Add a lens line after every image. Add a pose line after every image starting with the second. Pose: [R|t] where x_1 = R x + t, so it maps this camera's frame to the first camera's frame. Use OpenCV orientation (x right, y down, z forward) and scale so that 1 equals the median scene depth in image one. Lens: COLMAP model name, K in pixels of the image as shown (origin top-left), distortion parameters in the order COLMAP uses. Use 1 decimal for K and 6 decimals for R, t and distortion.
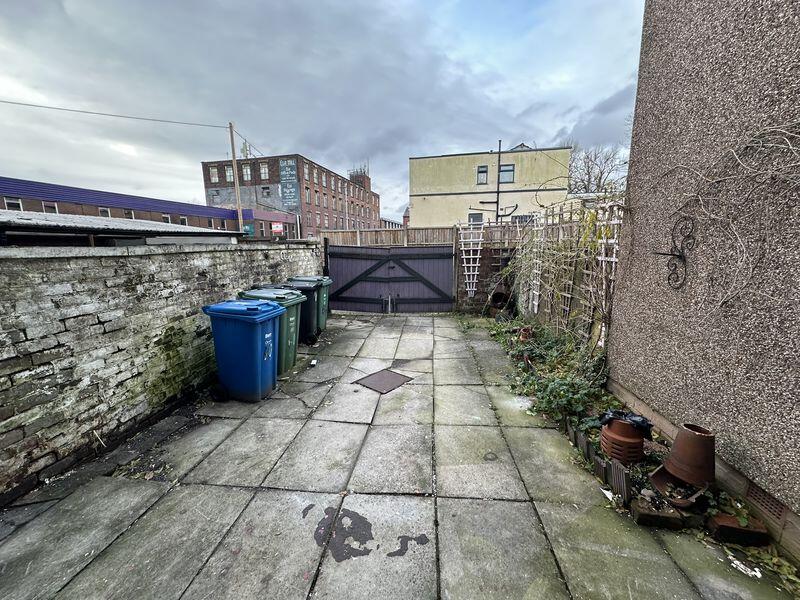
lens RADIAL K [[320.3, 0, 400.0], [0, 320.3, 300.0], [0, 0, 1]] dist [0.000091, 0.000000]
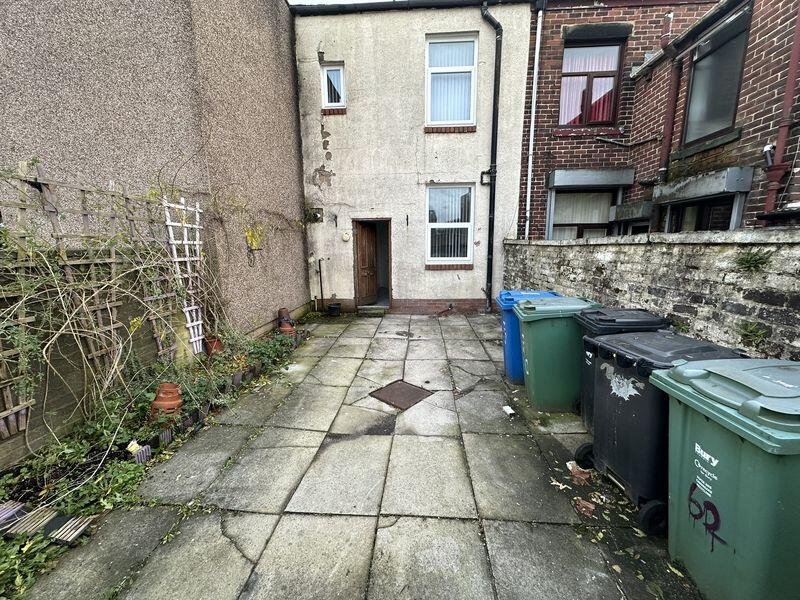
lens RADIAL K [[320.3, 0, 400.0], [0, 320.3, 300.0], [0, 0, 1]] dist [0.000091, 0.000000]
pose [[-0.999364, 0.025977, -0.024433, -0.028109], [0.016324, 0.942358, 0.334207, -0.288244], [0.031706, 0.333595, -0.942183, 1.730344]]
